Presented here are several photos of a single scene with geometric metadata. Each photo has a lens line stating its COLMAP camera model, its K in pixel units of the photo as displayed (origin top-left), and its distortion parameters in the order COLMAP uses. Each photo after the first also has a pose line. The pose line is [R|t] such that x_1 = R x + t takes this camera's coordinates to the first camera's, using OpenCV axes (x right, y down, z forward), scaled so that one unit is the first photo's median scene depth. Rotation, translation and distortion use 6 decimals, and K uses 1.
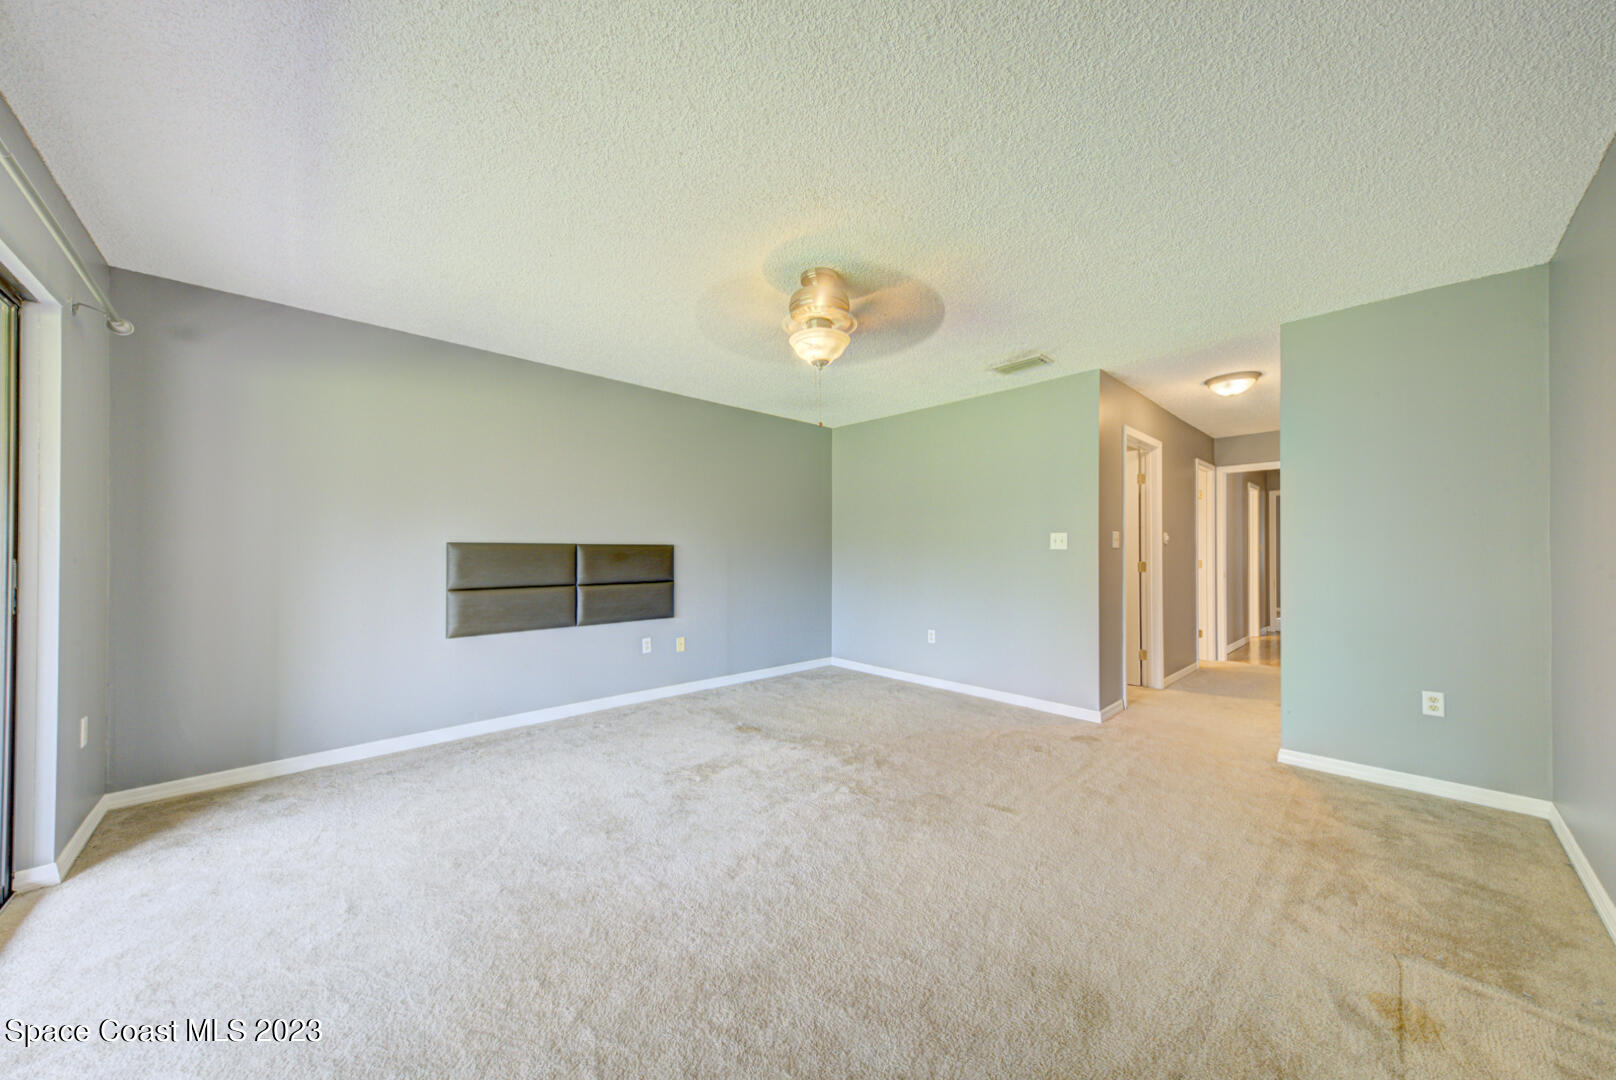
lens RADIAL K [[556.5, 0, 817.7], [0, 556.5, 551.7], [0, 0, 1]] dist [0.012656, 0.000056]
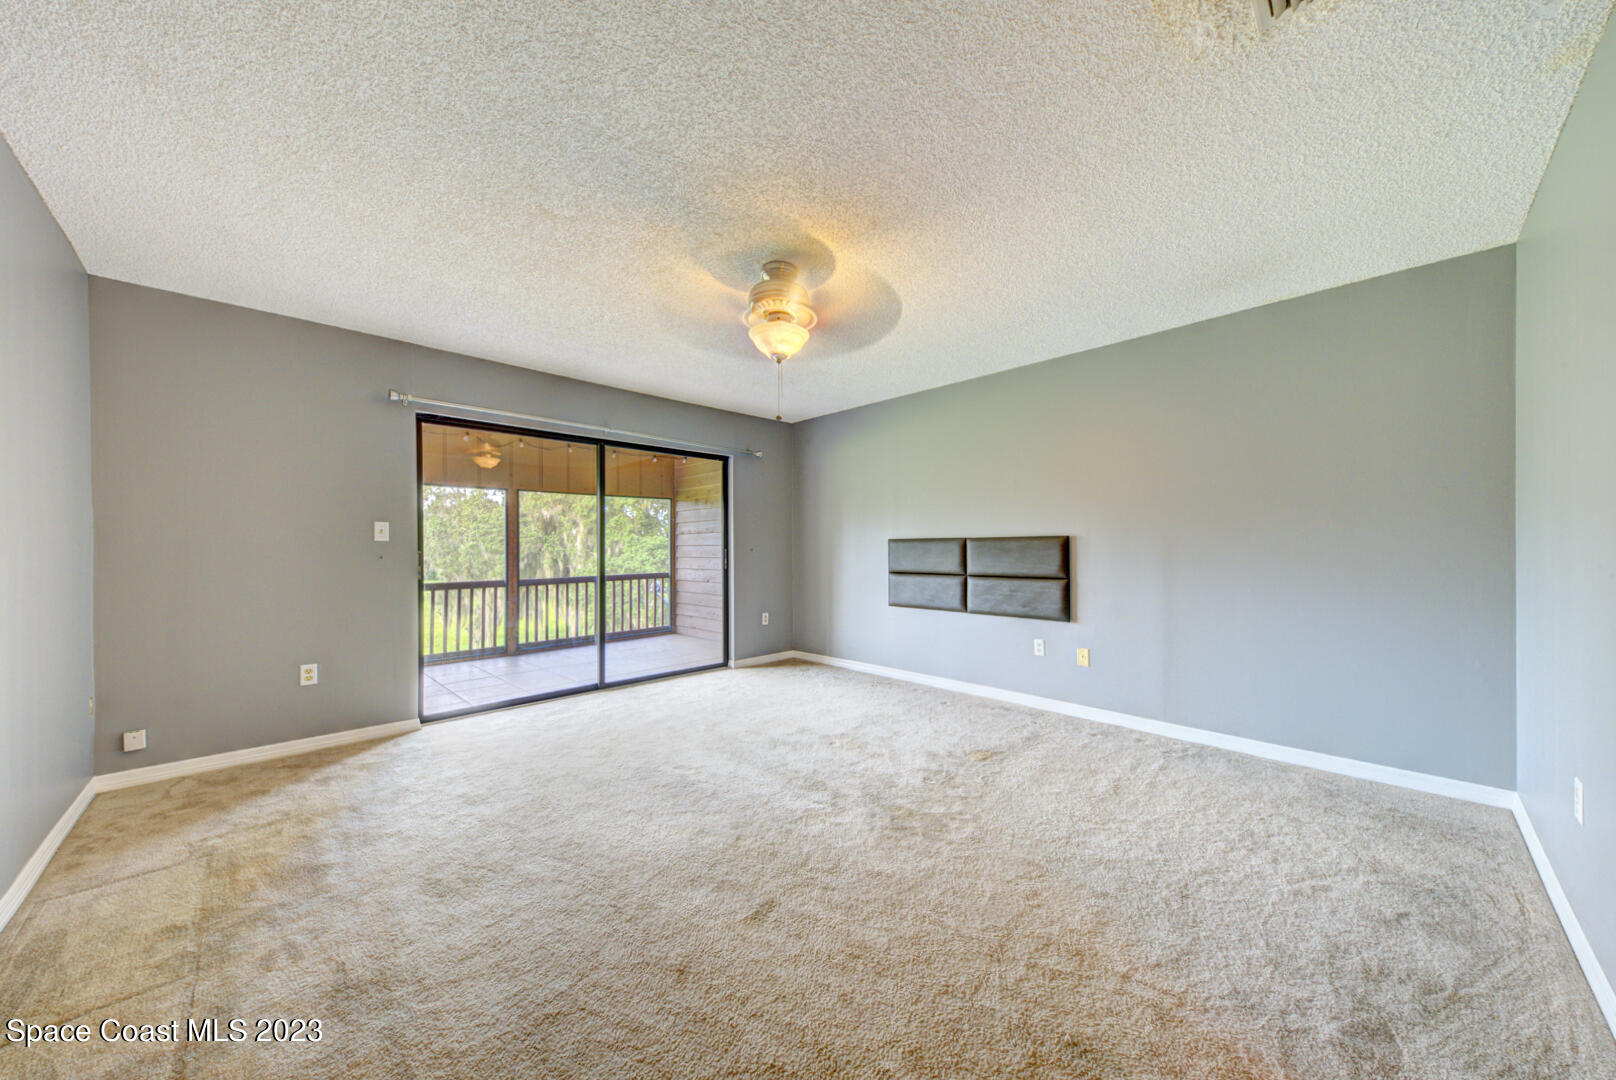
lens RADIAL K [[556.5, 0, 810.8], [0, 556.5, 542.9], [0, 0, 1]] dist [0.012656, 0.000056]
pose [[-0.007377, -0.010278, -0.999920, 0.675578], [0.005008, 0.999934, -0.010315, 0.005822], [0.999960, -0.005084, -0.007325, 0.703456]]
